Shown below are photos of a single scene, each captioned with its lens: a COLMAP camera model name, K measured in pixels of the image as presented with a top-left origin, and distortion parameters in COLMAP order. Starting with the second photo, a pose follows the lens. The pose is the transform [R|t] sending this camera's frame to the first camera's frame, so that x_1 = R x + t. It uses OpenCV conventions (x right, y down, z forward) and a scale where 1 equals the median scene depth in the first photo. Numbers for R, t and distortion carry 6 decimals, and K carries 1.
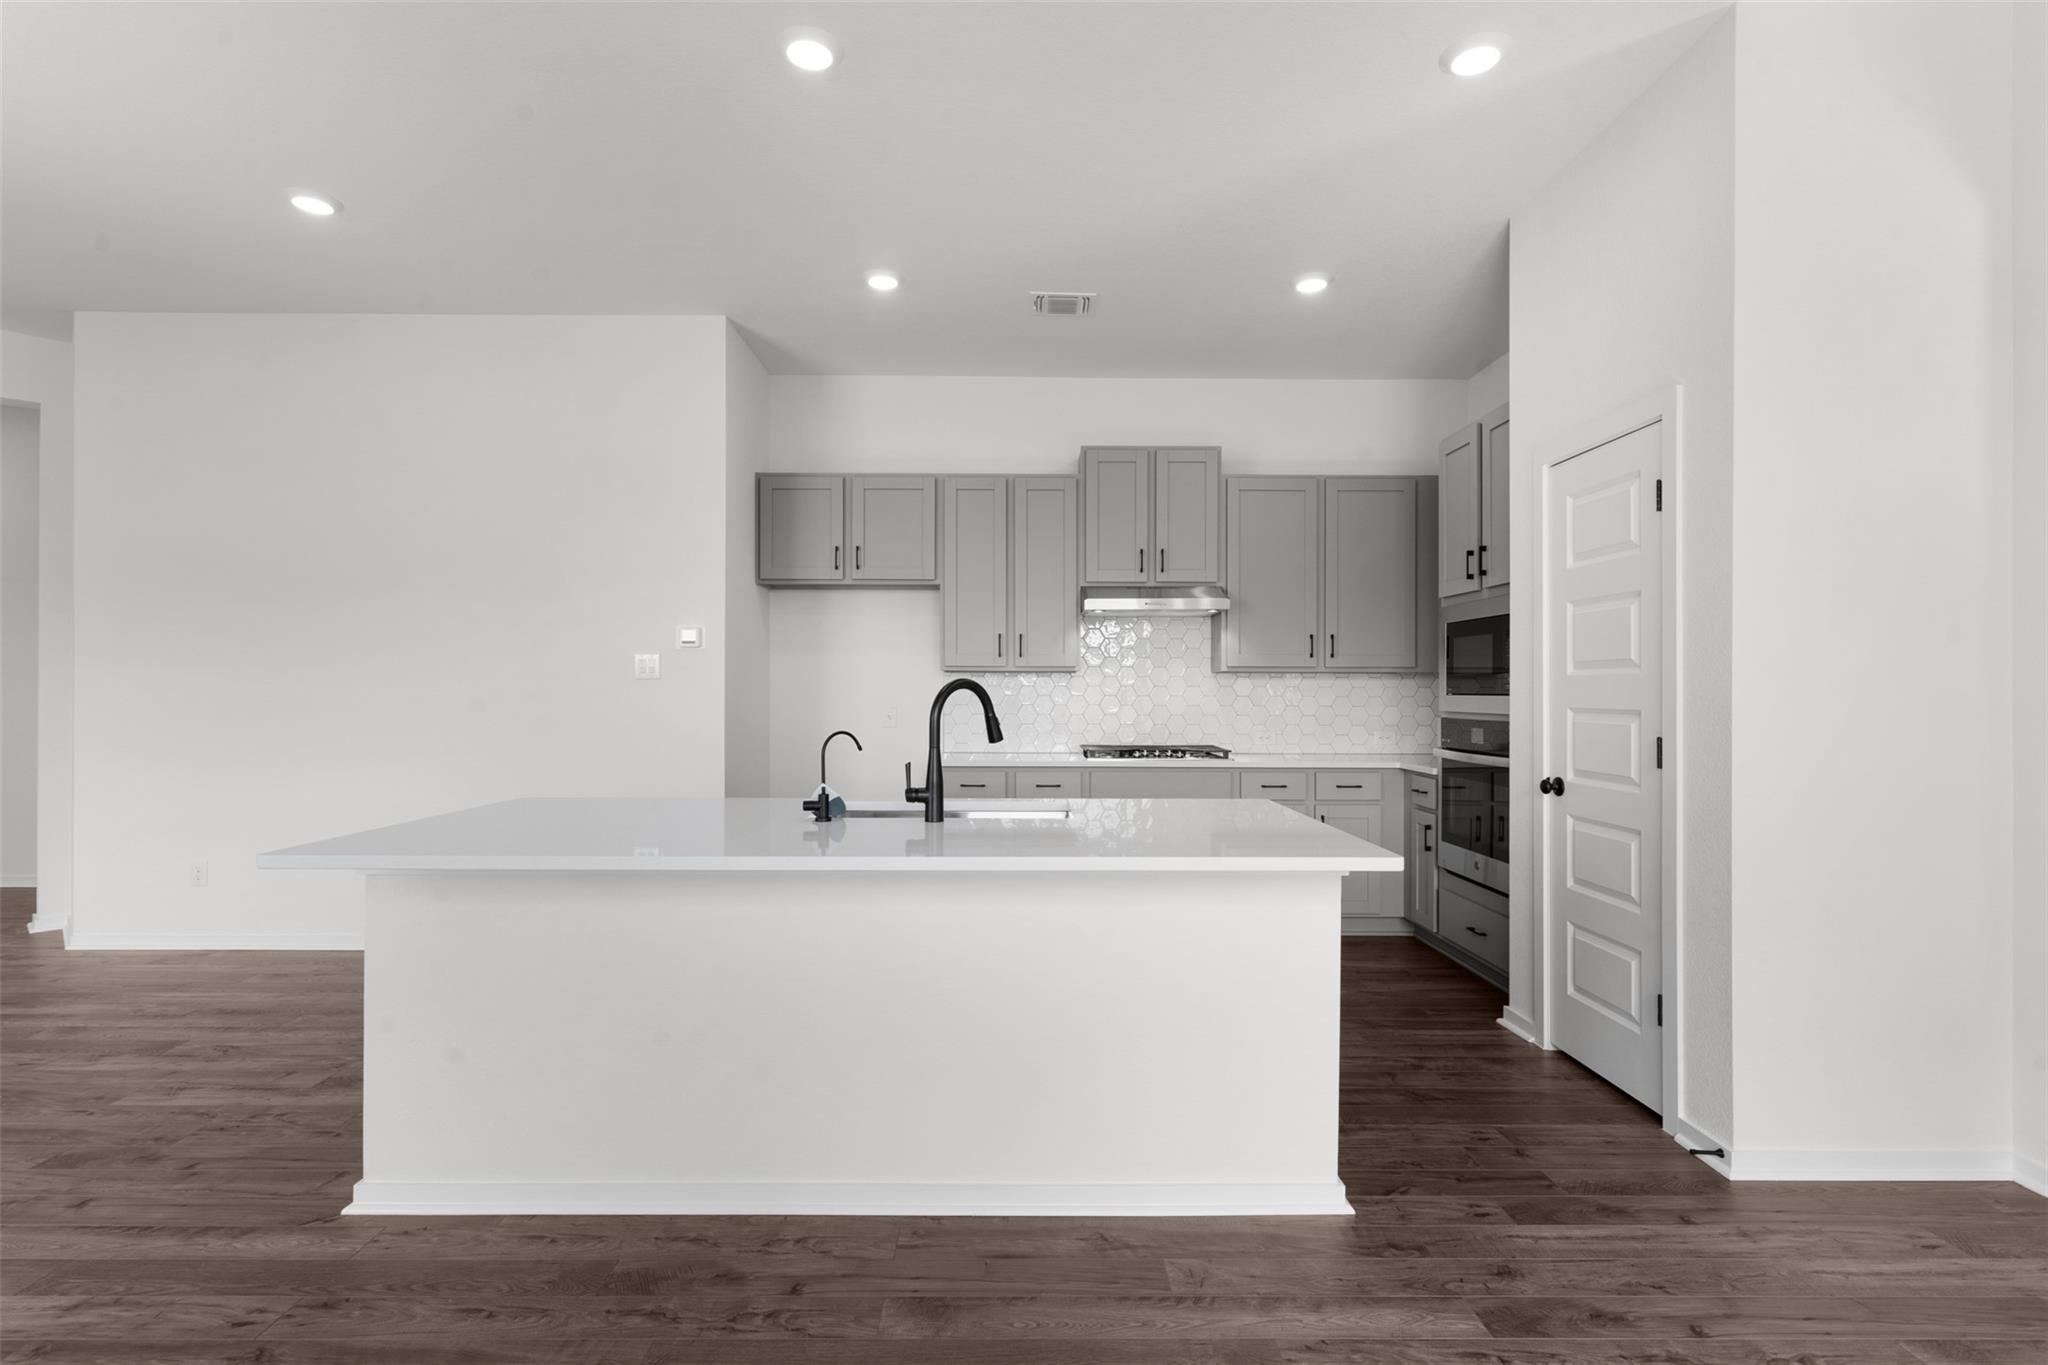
lens RADIAL K [[979.7, 0, 1013.1], [0, 979.7, 691.2], [0, 0, 1]] dist [0.009957, -0.000673]
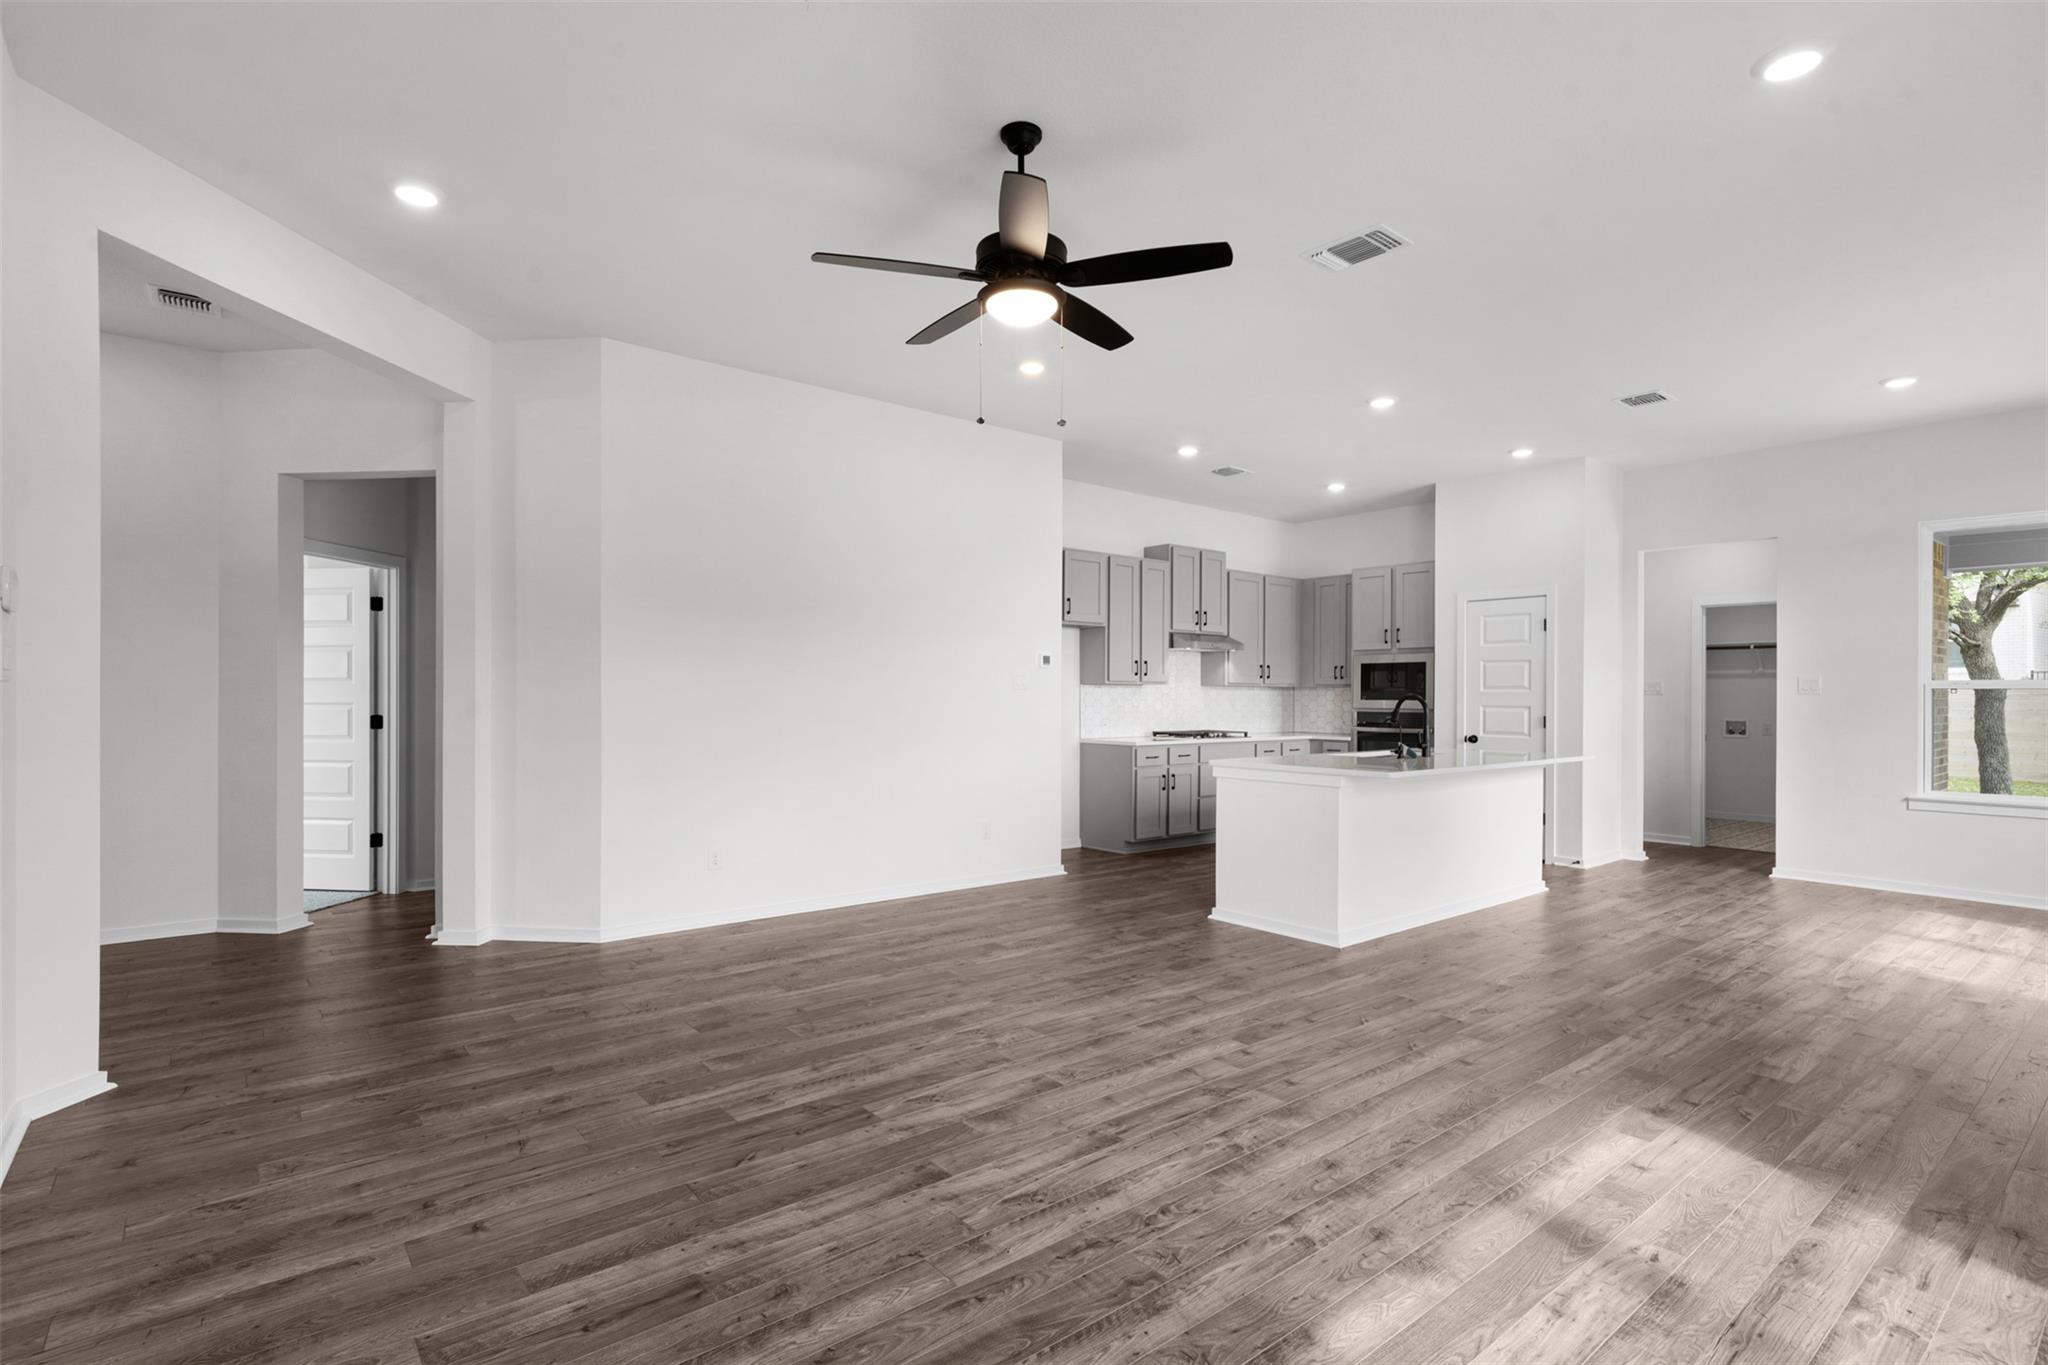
lens RADIAL K [[983.4, 0, 1013.4], [0, 983.4, 703.1], [0, 0, 1]] dist [0.001776, -0.000304]
pose [[0.782973, -0.008214, 0.622002, -1.998504], [-0.001392, 0.999887, 0.014955, -0.025570], [-0.622054, -0.012575, 0.782873, -0.174907]]
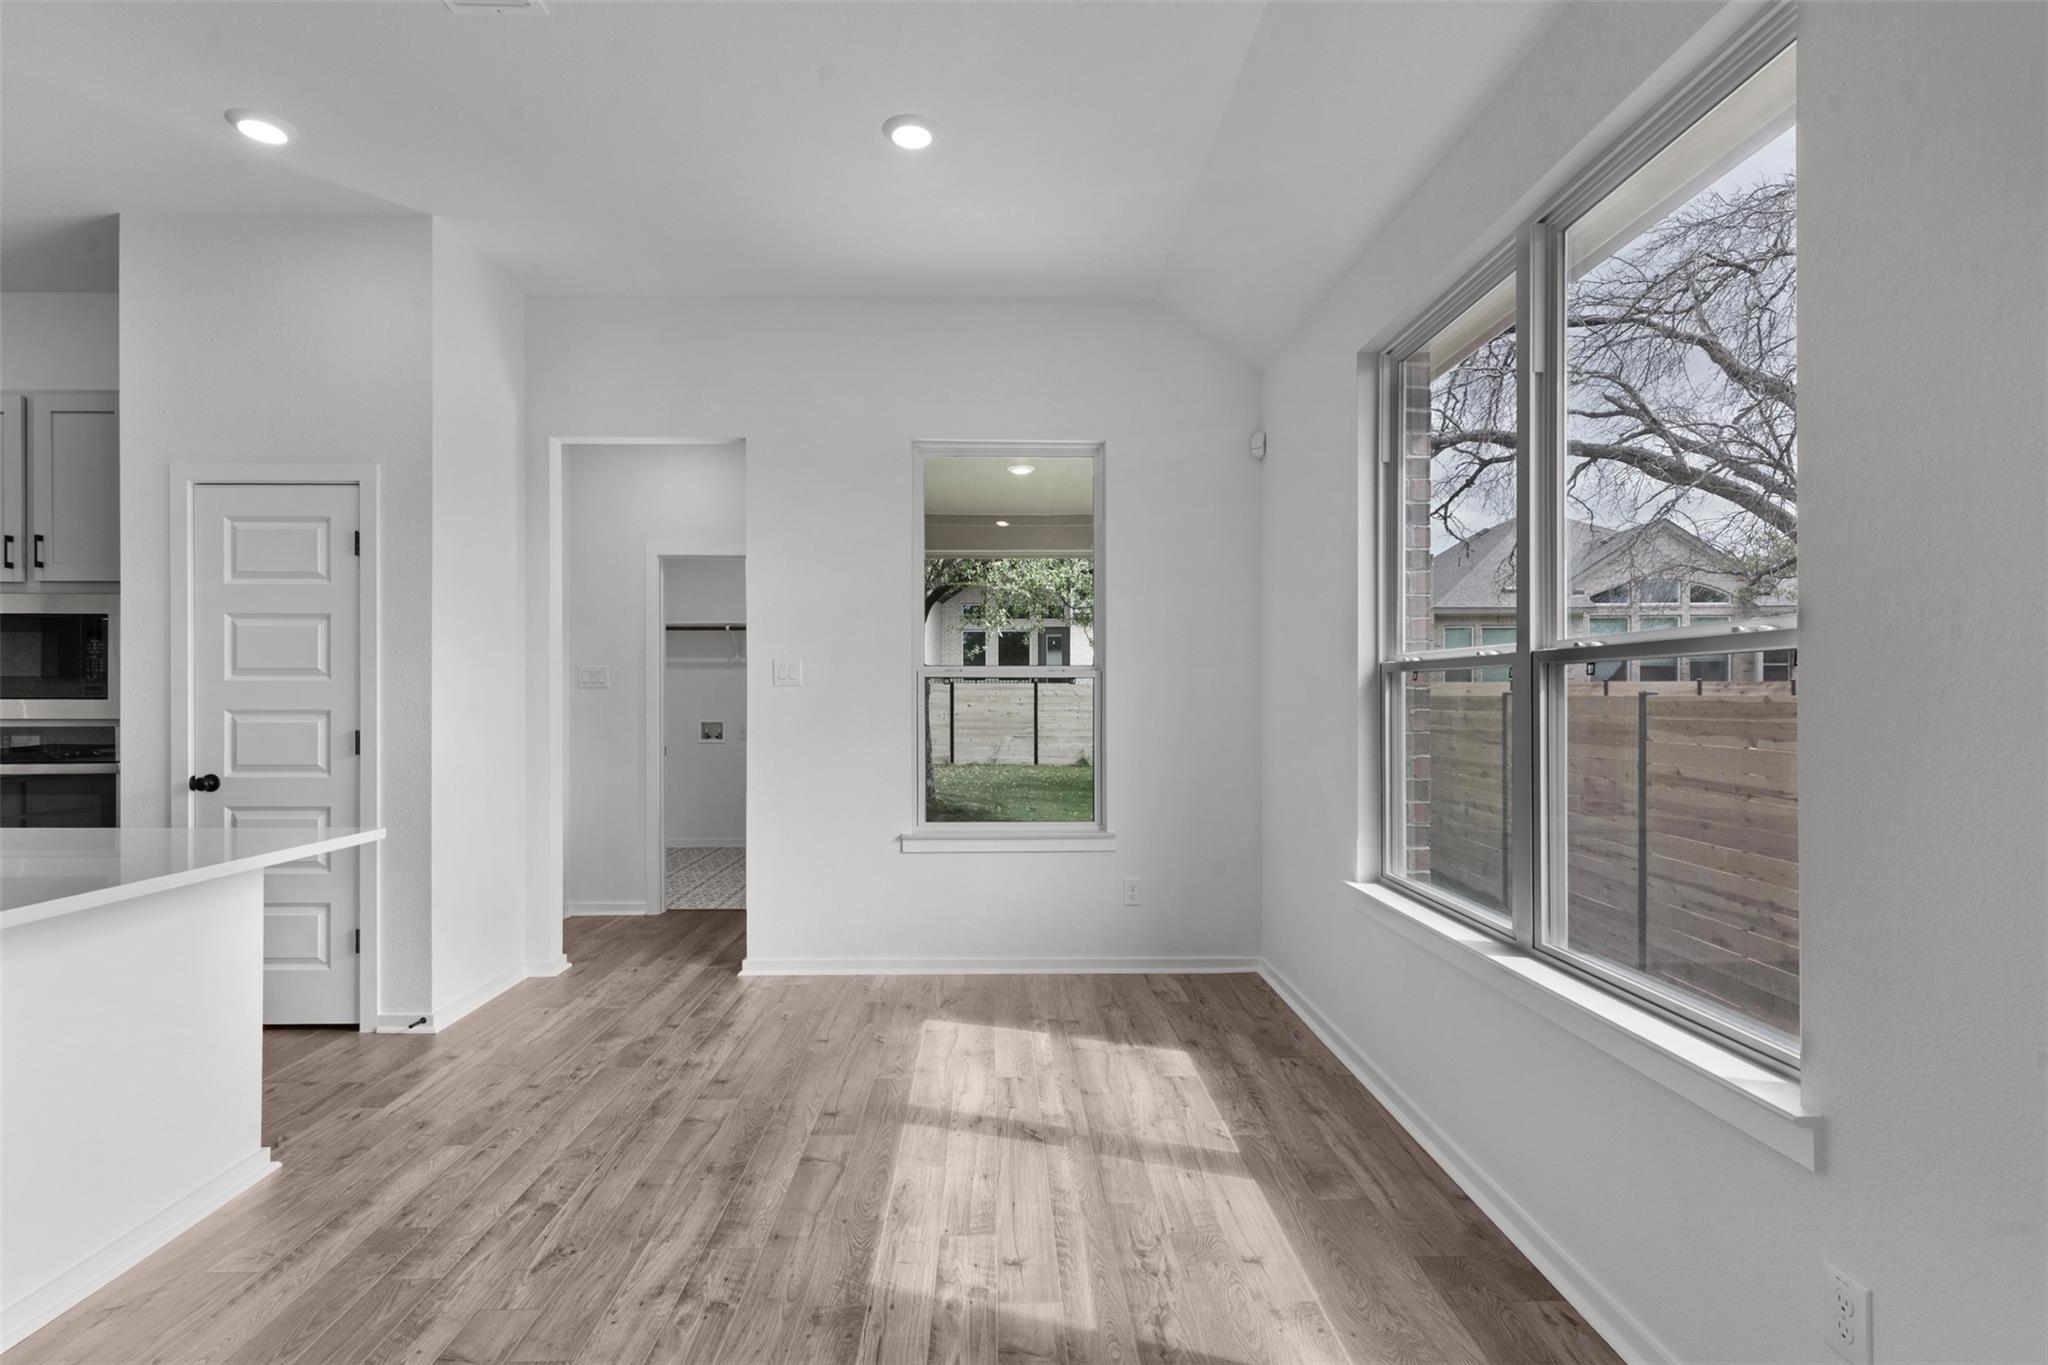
lens RADIAL K [[997.3, 0, 1024.0], [0, 997.3, 682.5], [0, 0, 1]] dist [-0.002922, -0.000622]
pose [[-0.031749, 0.012858, 0.999413, -0.646256], [-0.002599, 0.999913, -0.012947, -0.002260], [-0.999493, -0.003008, -0.031712, 0.156581]]
